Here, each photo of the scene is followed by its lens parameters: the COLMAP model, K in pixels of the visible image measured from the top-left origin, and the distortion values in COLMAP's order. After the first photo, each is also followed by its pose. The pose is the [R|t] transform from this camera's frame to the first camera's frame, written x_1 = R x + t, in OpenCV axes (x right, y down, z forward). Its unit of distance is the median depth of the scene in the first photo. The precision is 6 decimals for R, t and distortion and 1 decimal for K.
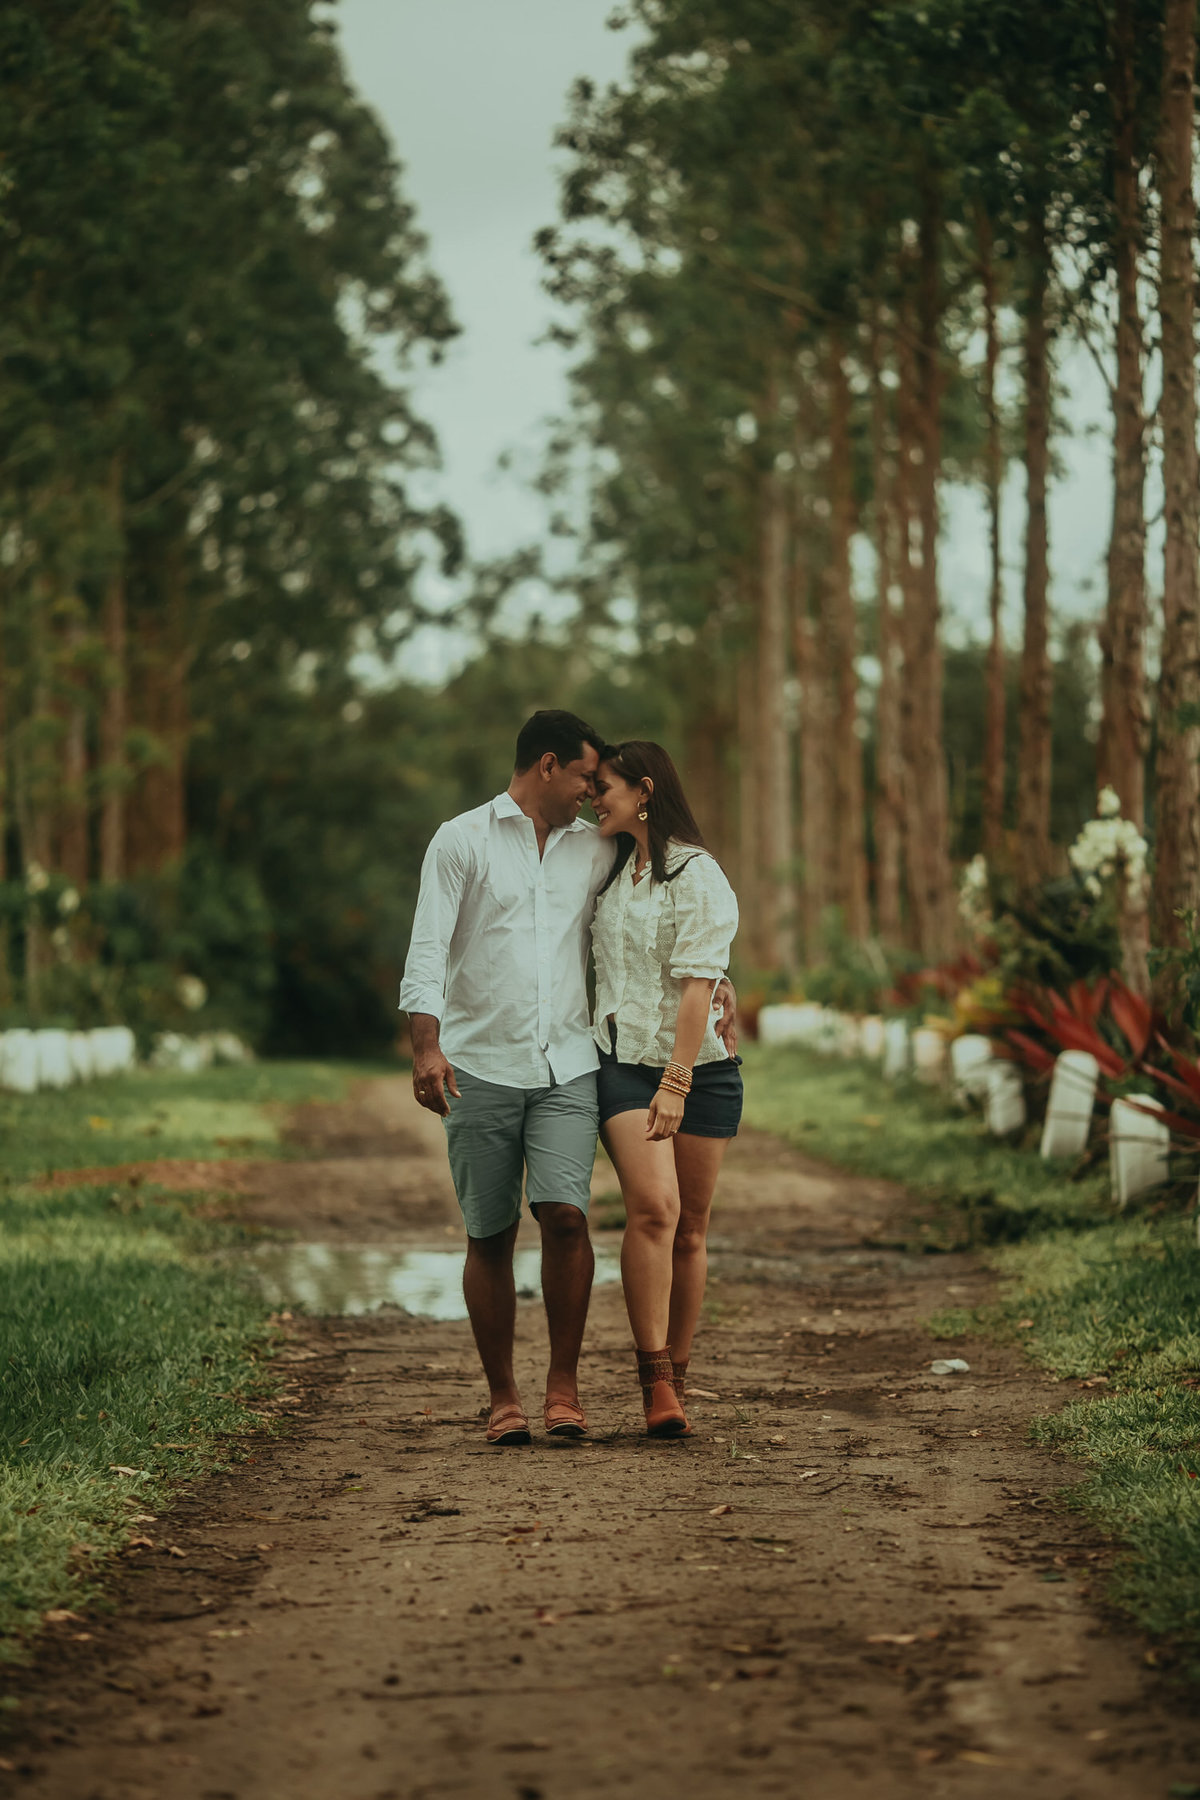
lens RADIAL K [[6925.8, 0, 600.7], [0, 6925.8, 900.0], [0, 0, 1]] dist [0.332650, 0.000000]
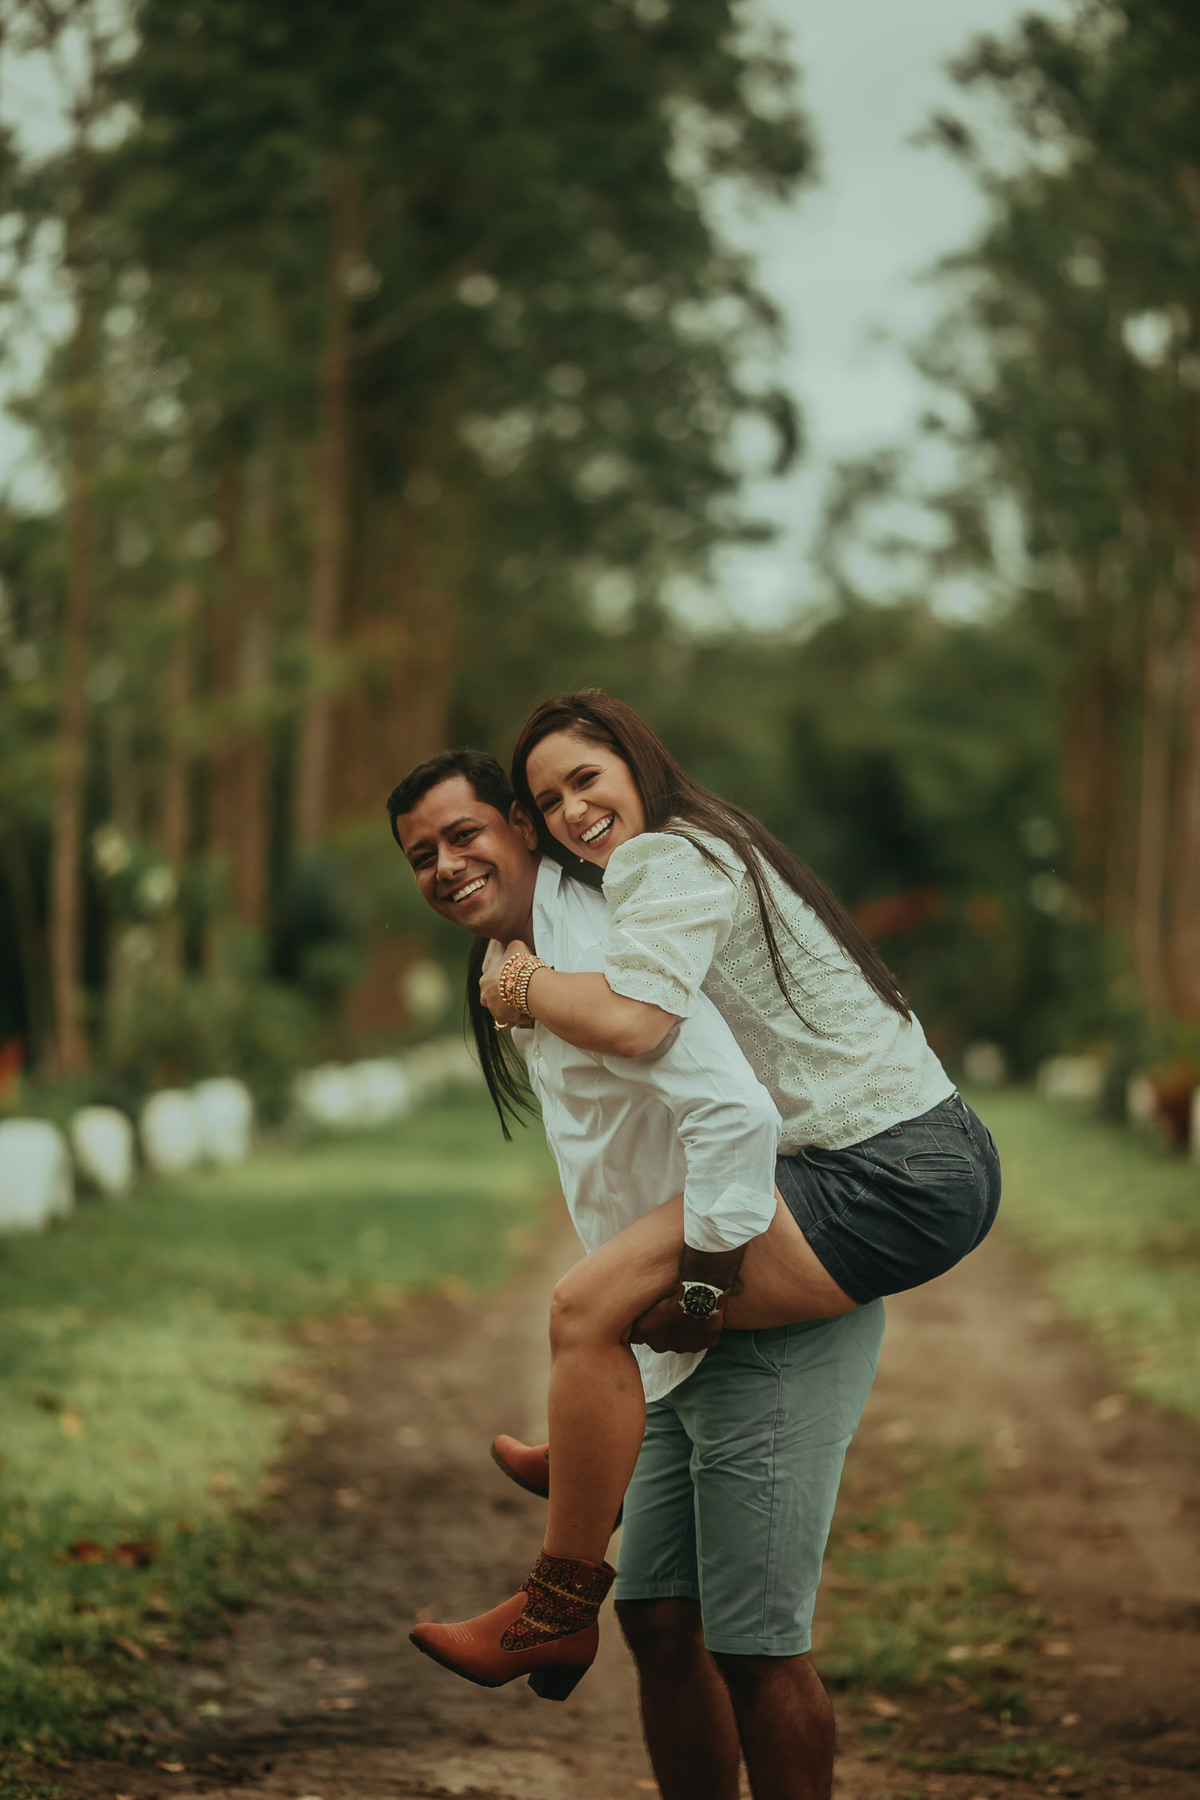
lens RADIAL K [[6925.8, 0, 597.1], [0, 6925.8, 904.1], [0, 0, 1]] dist [0.332650, 0.000000]
pose [[0.997182, 0.054990, -0.051028, -0.000479], [-0.054667, 0.998475, 0.007704, -0.003463], [0.051373, -0.004892, 0.998668, 0.203989]]
